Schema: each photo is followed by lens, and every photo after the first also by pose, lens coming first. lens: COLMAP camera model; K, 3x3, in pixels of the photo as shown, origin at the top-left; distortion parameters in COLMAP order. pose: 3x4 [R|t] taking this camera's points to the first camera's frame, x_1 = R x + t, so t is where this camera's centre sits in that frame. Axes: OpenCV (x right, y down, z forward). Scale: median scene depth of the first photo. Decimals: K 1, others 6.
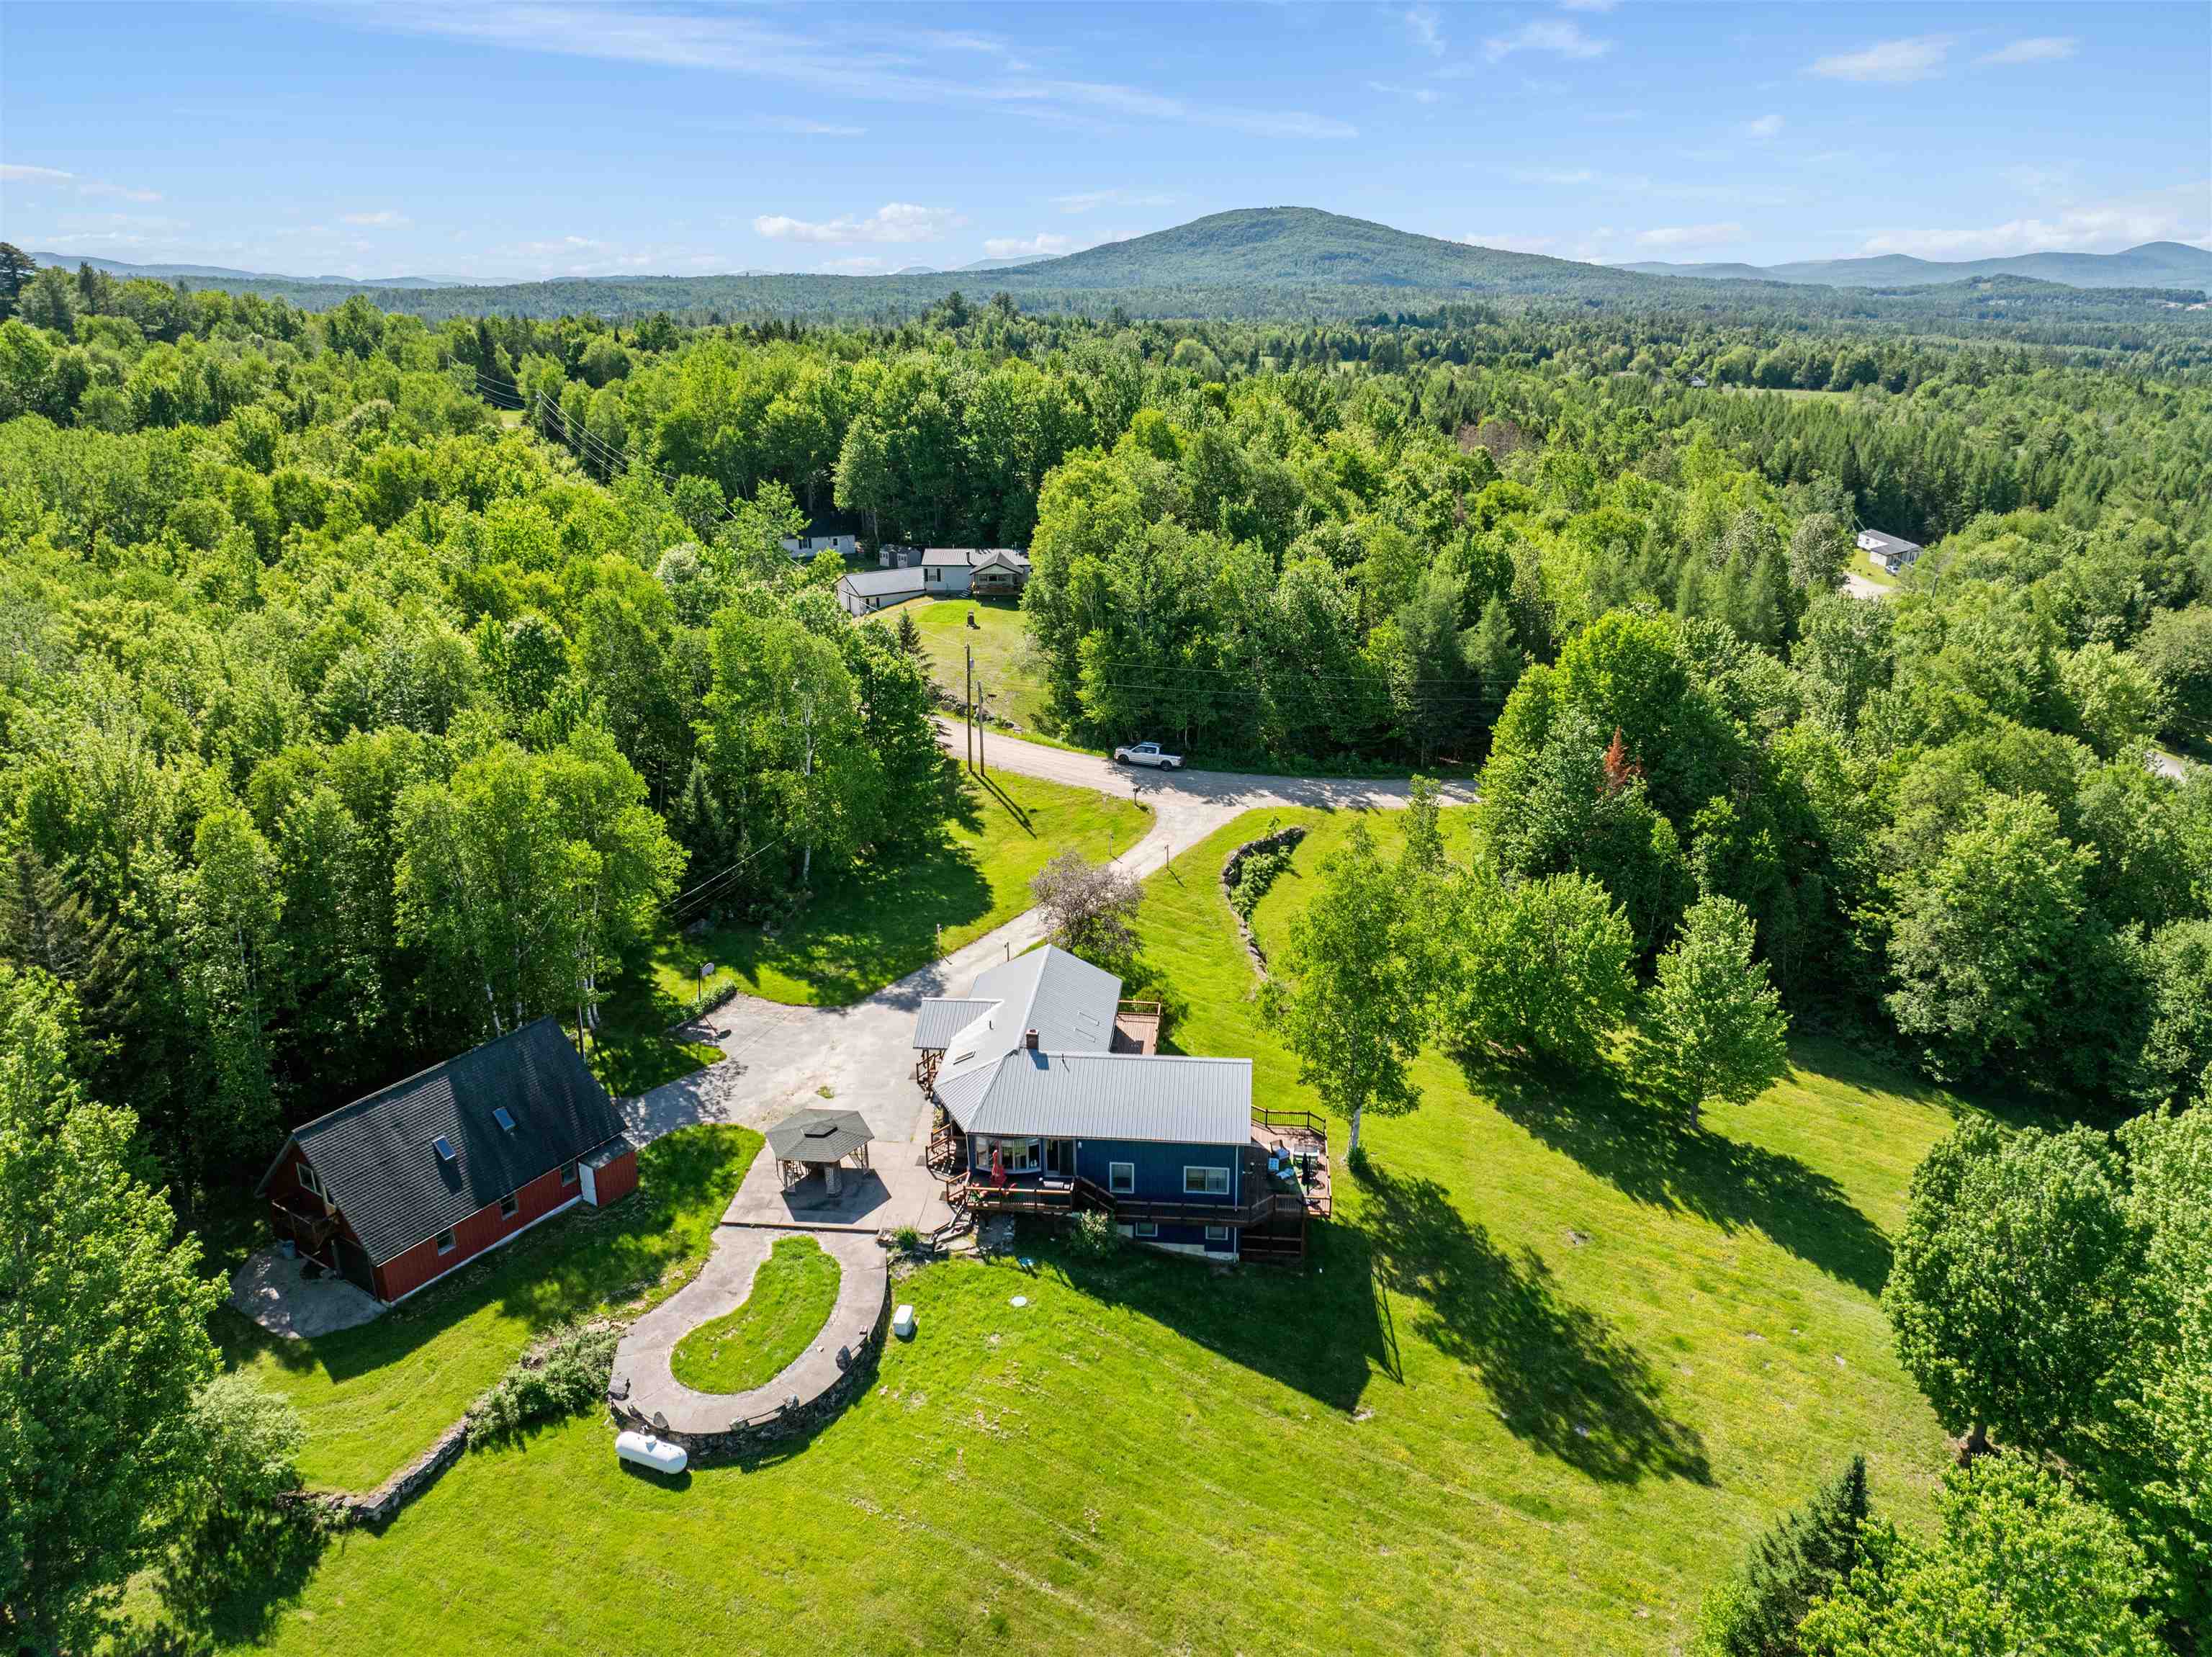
lens RADIAL K [[1561.0, 0, 1106.0], [0, 1561.0, 828.5], [0, 0, 1]] dist [-0.041095, 0.000841]
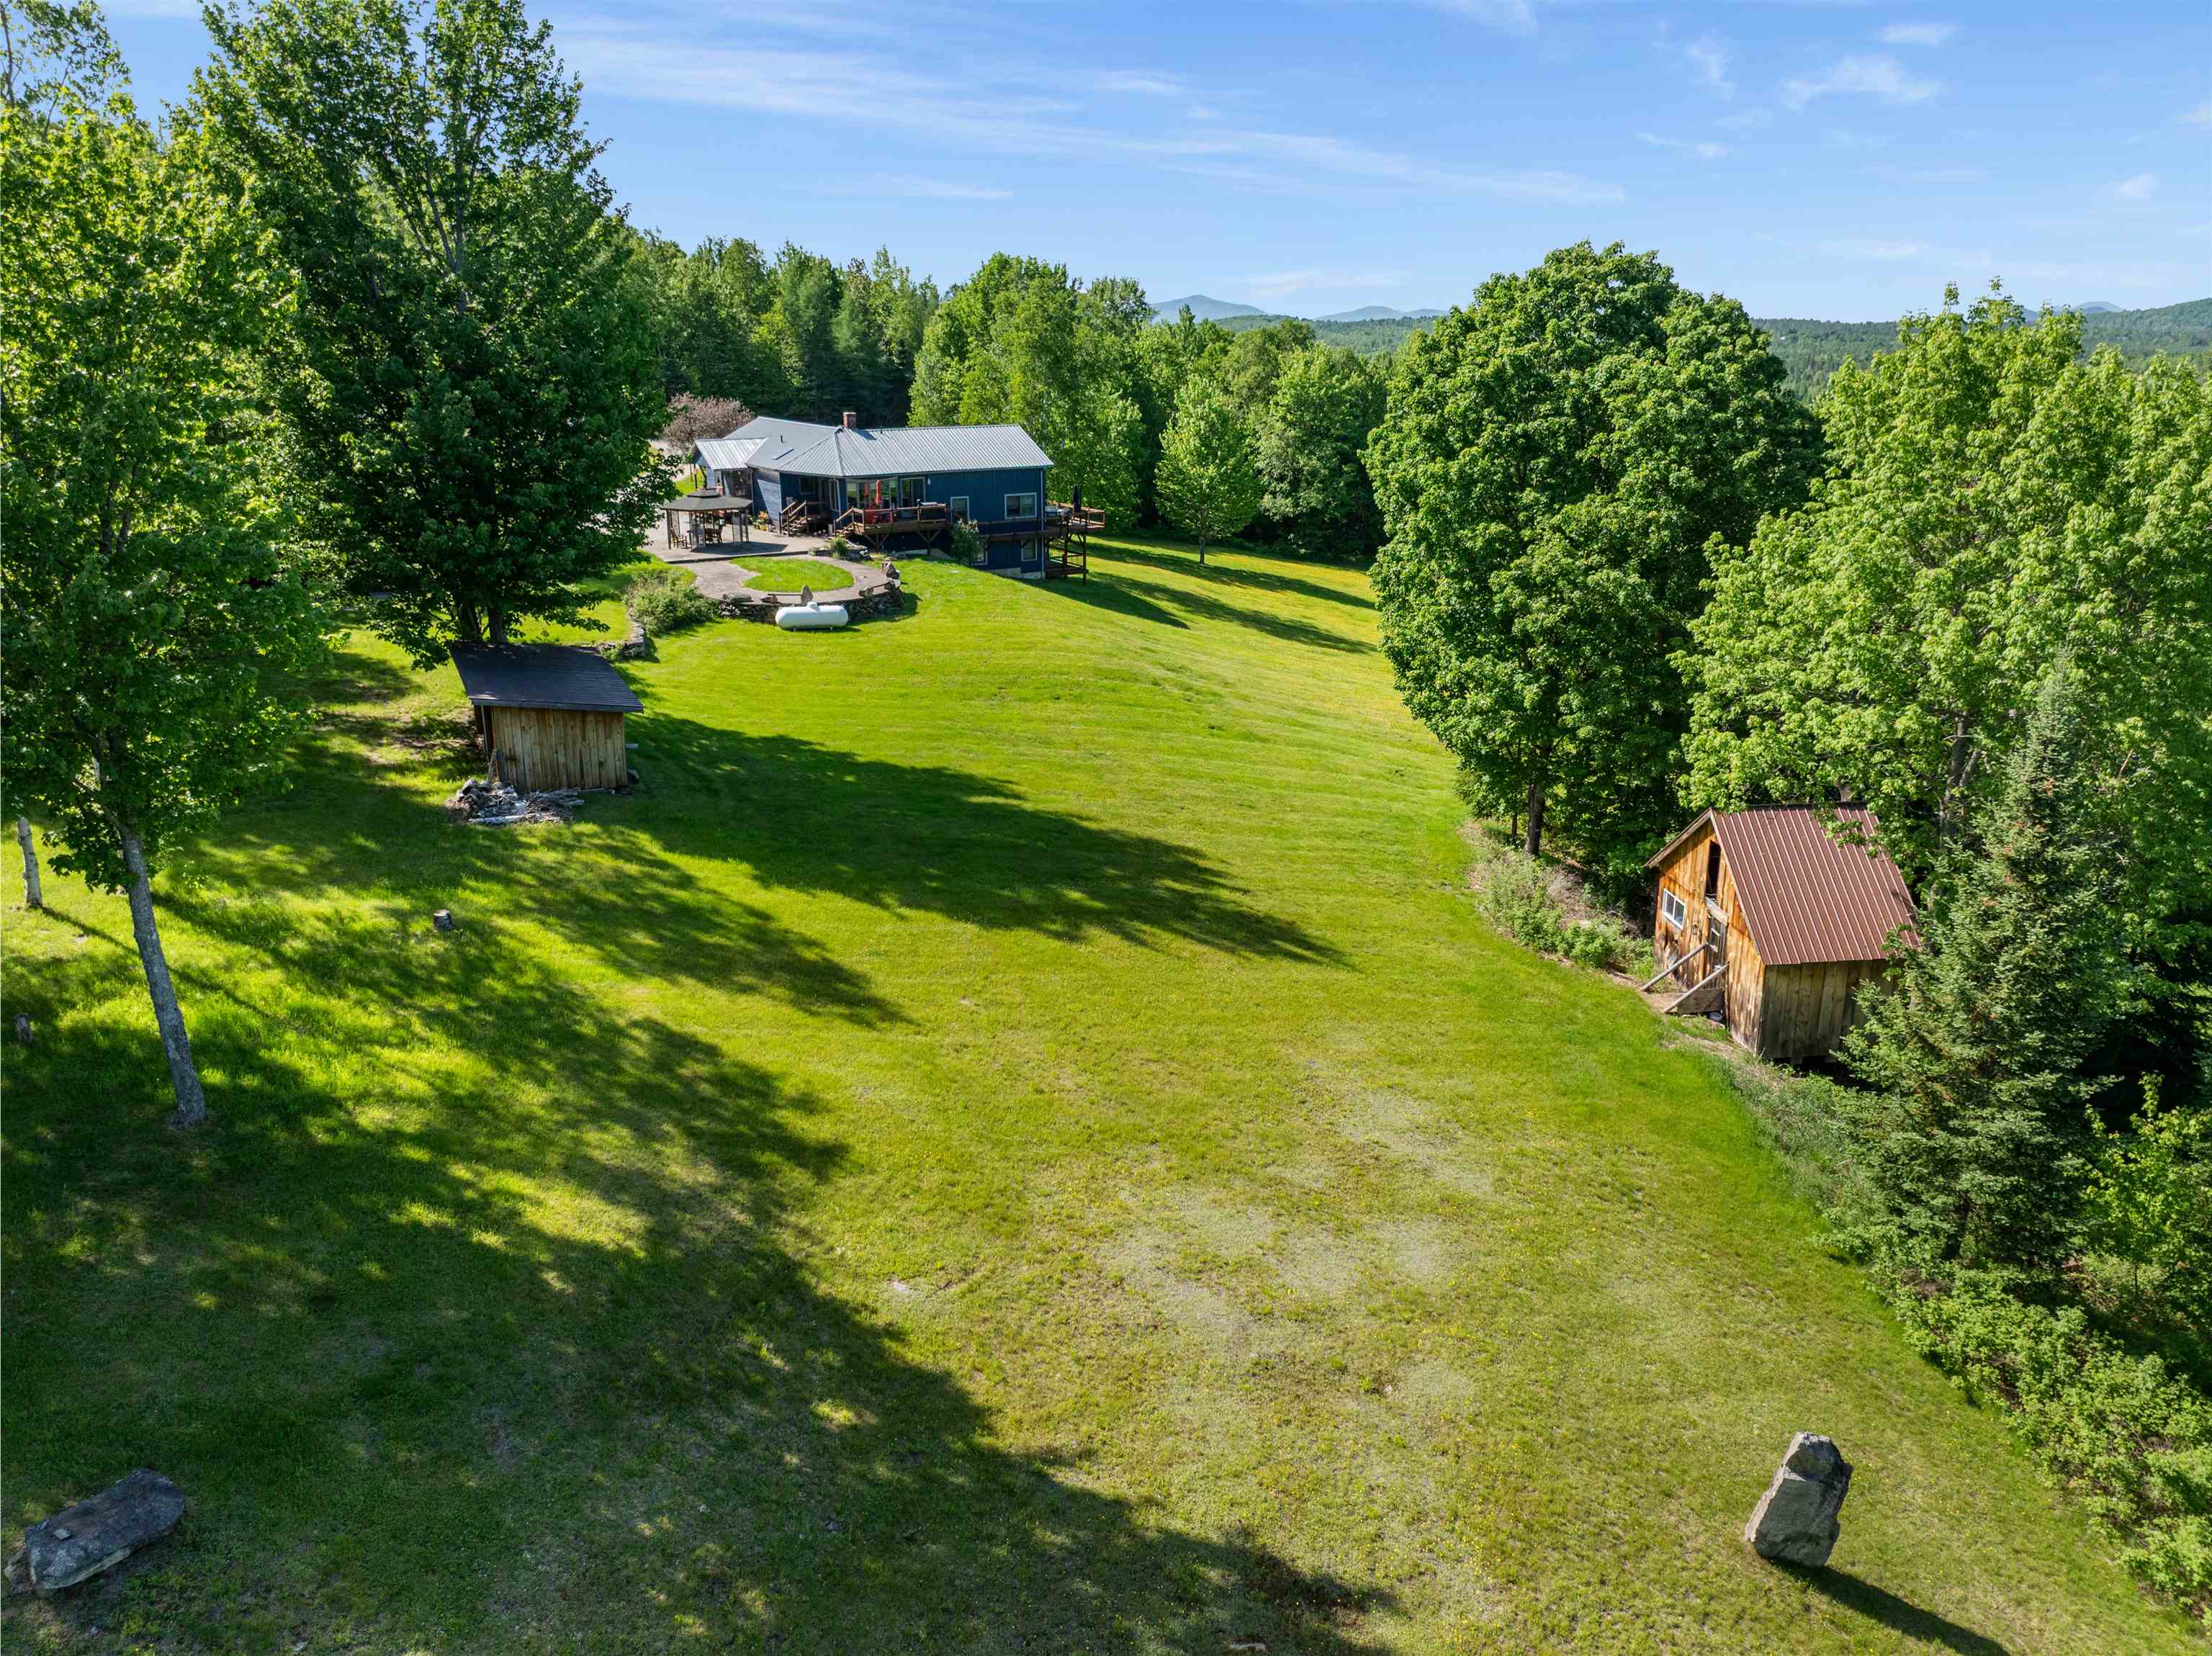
lens RADIAL K [[1560.8, 0, 1106.0], [0, 1560.8, 828.0], [0, 0, 1]] dist [-0.041095, 0.000841]
pose [[0.789528, -0.184107, 0.585449, -0.736676], [0.200585, 0.978964, 0.037352, 0.501831], [-0.580010, 0.087942, 0.809848, -0.018922]]
